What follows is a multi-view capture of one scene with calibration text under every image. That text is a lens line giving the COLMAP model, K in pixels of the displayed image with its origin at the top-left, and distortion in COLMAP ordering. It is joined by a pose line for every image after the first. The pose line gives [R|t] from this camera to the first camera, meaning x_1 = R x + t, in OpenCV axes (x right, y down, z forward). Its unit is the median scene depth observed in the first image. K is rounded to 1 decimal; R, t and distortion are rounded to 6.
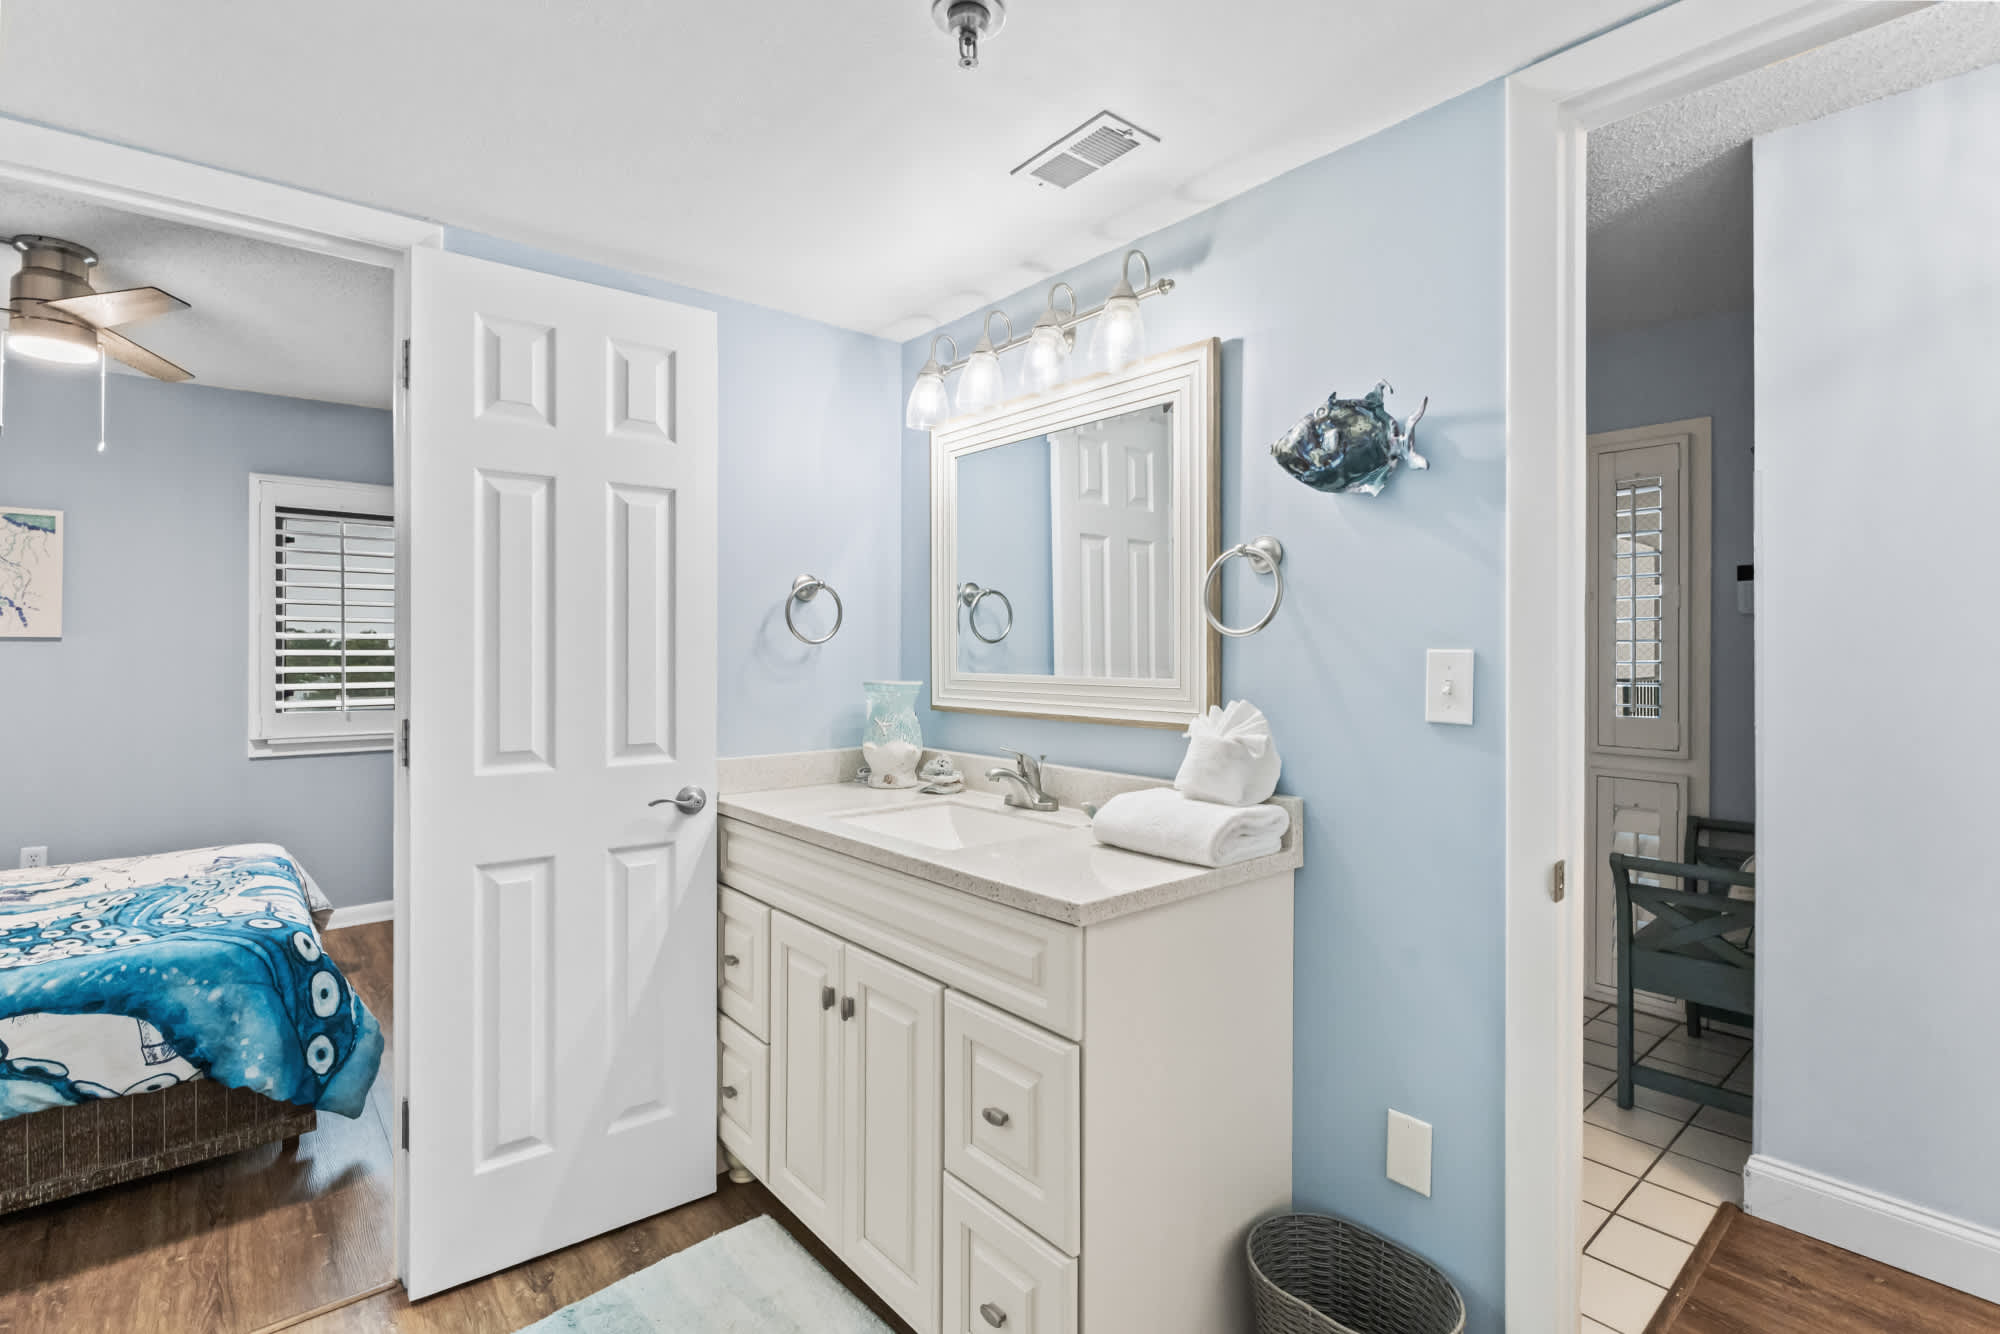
lens RADIAL K [[911.9, 0, 993.7], [0, 911.9, 659.7], [0, 0, 1]] dist [0.002742, -0.004524]
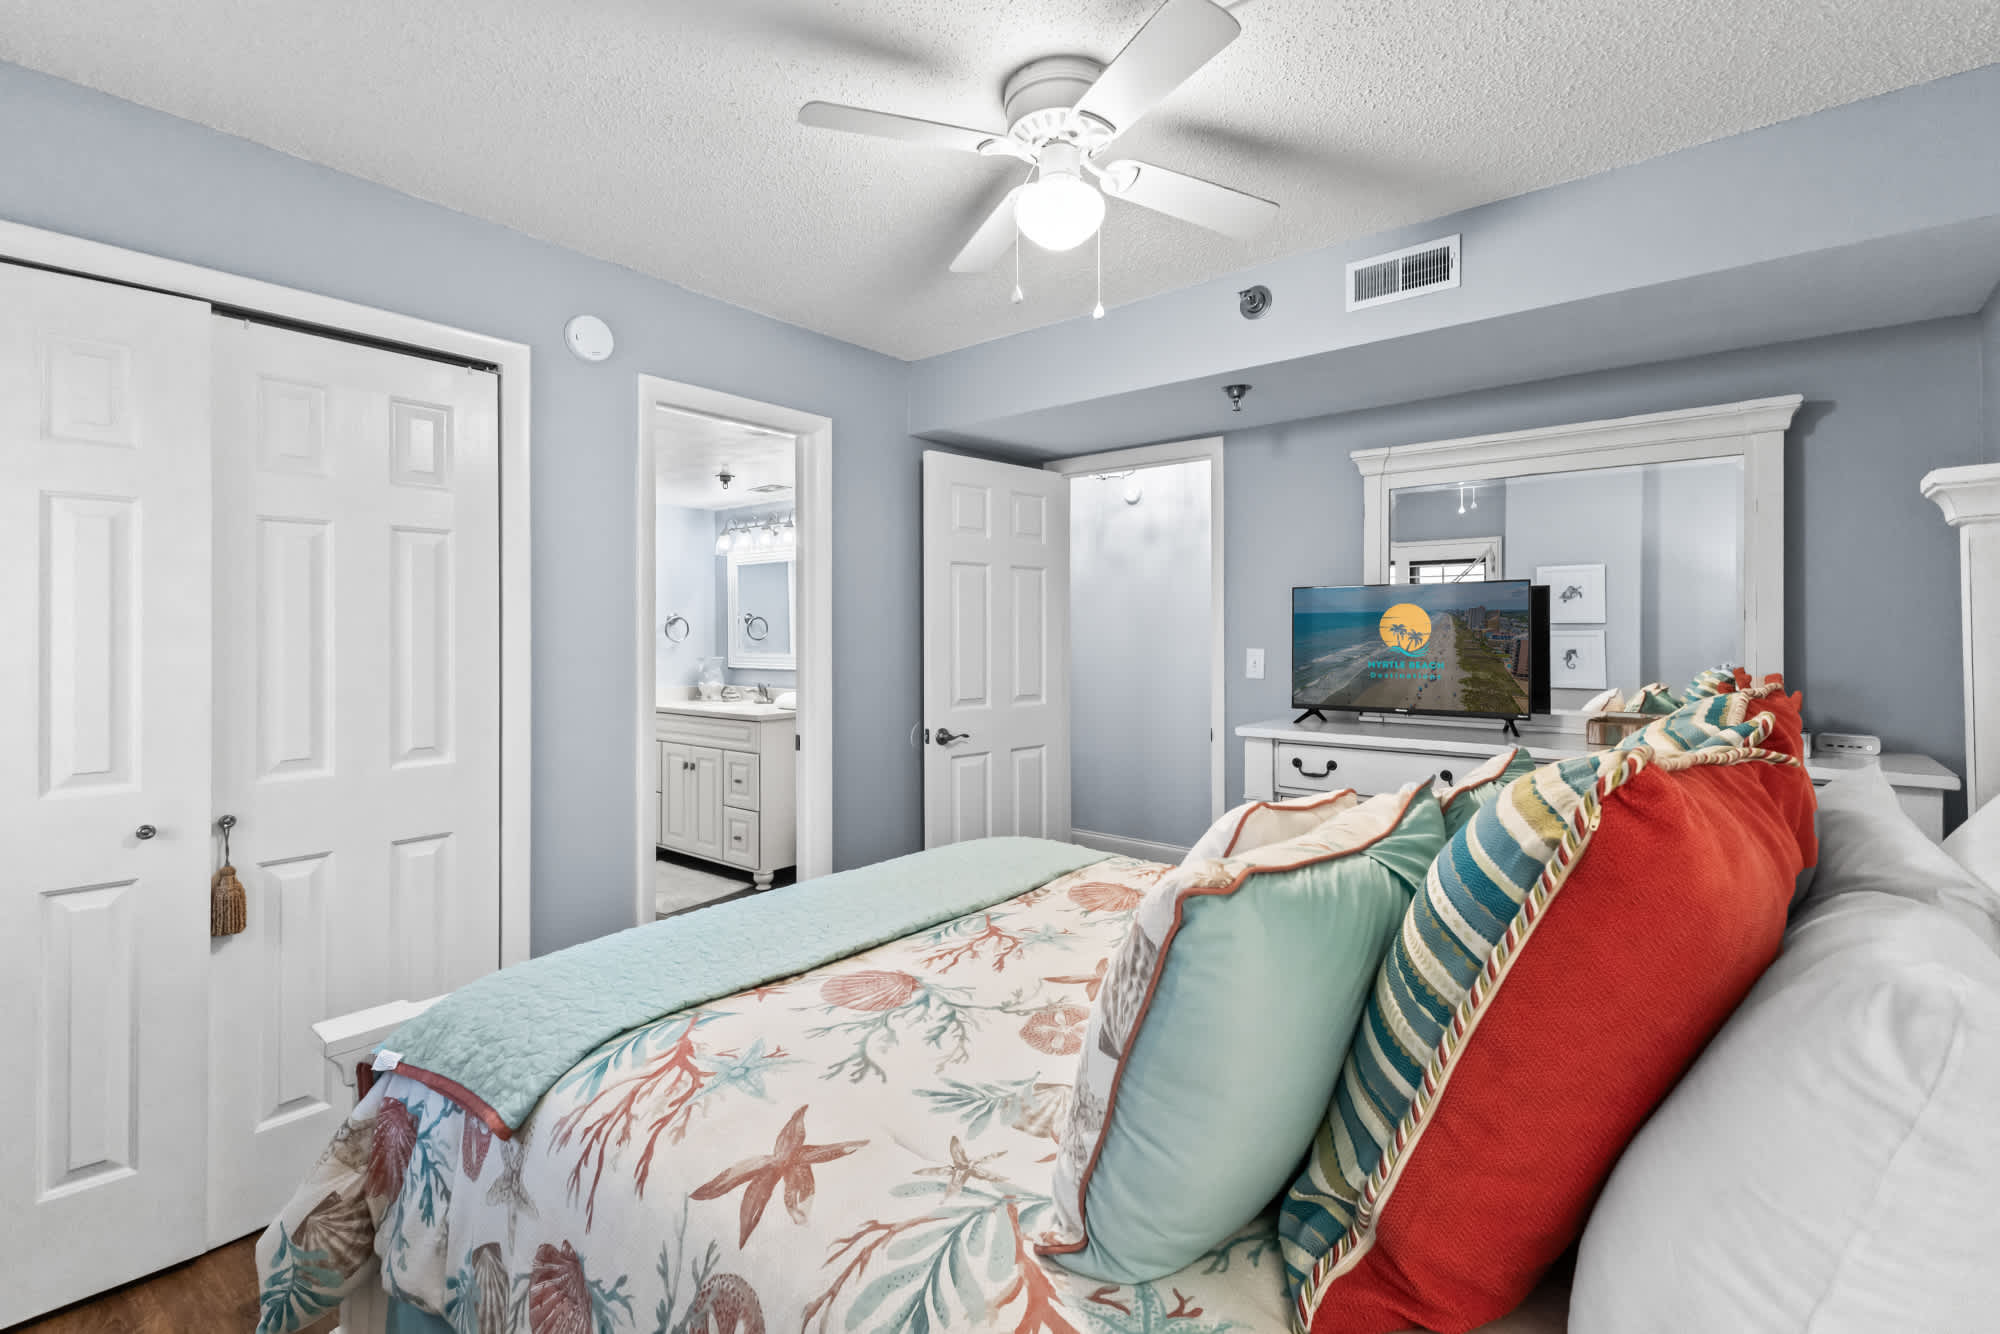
lens RADIAL K [[883.1, 0, 994.8], [0, 883.1, 648.4], [0, 0, 1]] dist [0.026602, -0.005952]
pose [[0.984970, -0.005098, 0.172650, 0.231960], [0.003173, 0.999930, 0.011423, -0.024693], [-0.172696, -0.010703, 0.984917, -1.486007]]
